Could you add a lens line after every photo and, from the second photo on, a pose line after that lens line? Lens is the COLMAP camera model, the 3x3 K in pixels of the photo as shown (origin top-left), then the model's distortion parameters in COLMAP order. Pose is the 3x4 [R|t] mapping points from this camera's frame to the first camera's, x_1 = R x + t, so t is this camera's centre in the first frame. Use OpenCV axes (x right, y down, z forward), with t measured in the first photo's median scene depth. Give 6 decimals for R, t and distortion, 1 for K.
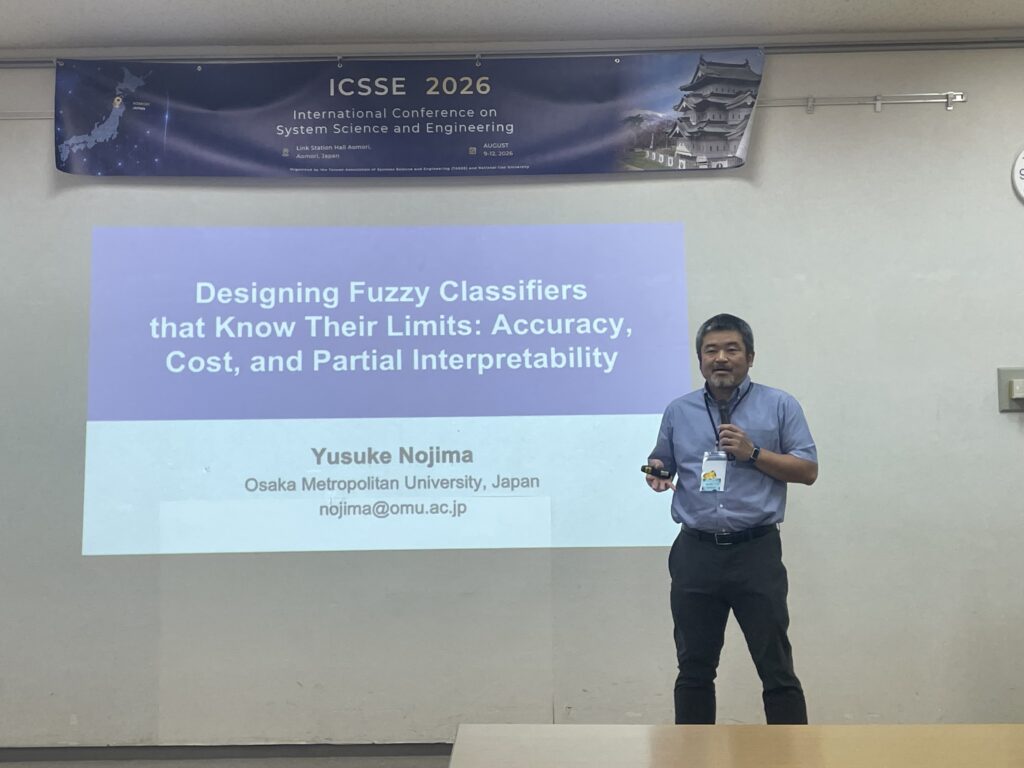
lens RADIAL K [[1419.3, 0, 513.4], [0, 1419.3, 382.1], [0, 0, 1]] dist [0.168066, -0.477607]
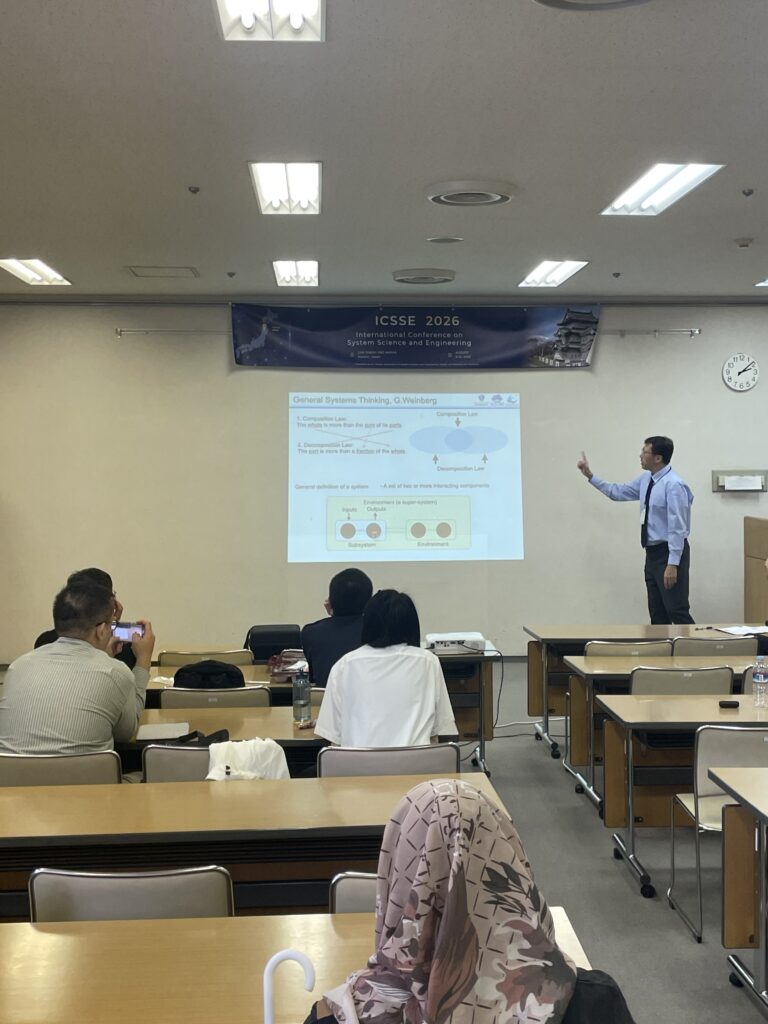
lens RADIAL K [[1377.7, 0, 395.0], [0, 1377.7, 504.4], [0, 0, 1]] dist [0.104901, -0.092586]
pose [[0.996262, 0.003381, 0.086317, -0.261819], [-0.011192, 0.995863, 0.090176, -0.128553], [-0.085655, -0.090805, 0.992178, -0.856925]]
